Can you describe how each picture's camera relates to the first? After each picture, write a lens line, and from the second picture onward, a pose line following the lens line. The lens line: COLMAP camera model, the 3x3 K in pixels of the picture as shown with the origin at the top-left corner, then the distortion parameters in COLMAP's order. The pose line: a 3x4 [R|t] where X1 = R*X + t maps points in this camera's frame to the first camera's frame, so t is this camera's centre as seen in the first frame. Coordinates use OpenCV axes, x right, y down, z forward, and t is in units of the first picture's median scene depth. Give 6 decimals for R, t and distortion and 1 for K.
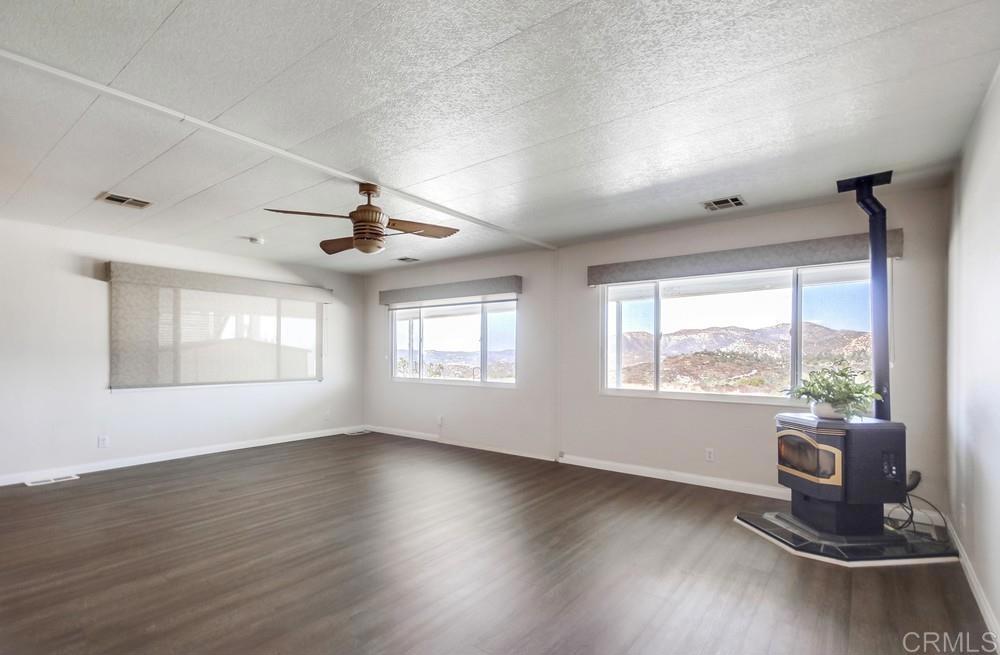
lens RADIAL K [[473.2, 0, 515.5], [0, 473.2, 352.5], [0, 0, 1]] dist [0.003734, 0.000368]
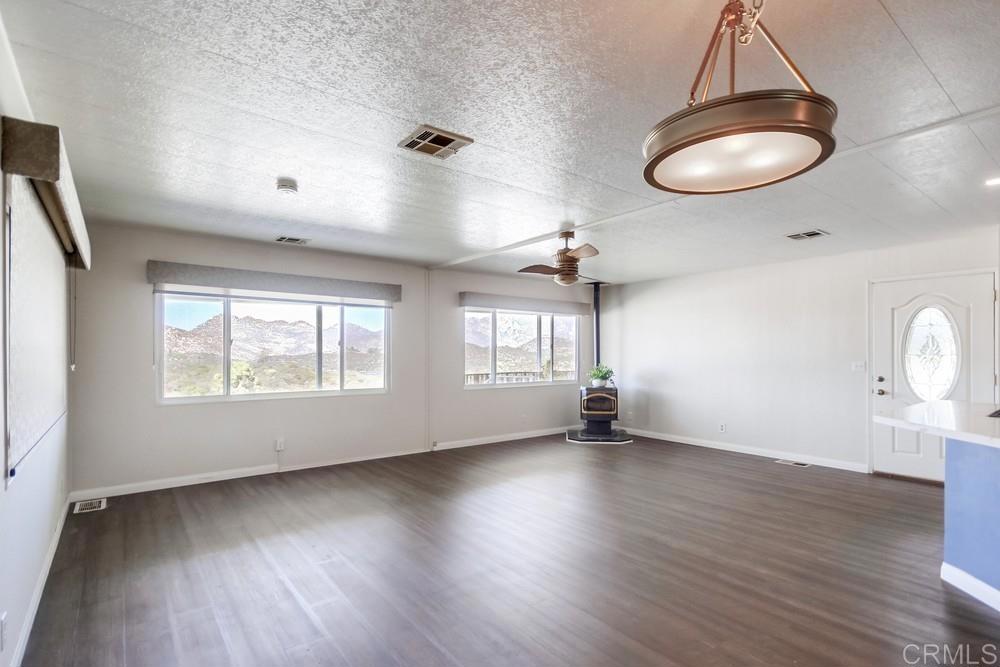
lens RADIAL K [[487.1, 0, 500.2], [0, 487.1, 351.7], [0, 0, 1]] dist [-0.039210, -0.000066]
pose [[0.251163, -0.000689, 0.967945, -0.973856], [-0.006068, 0.999979, 0.002286, -0.018506], [-0.967926, -0.006448, 0.251153, 0.499893]]
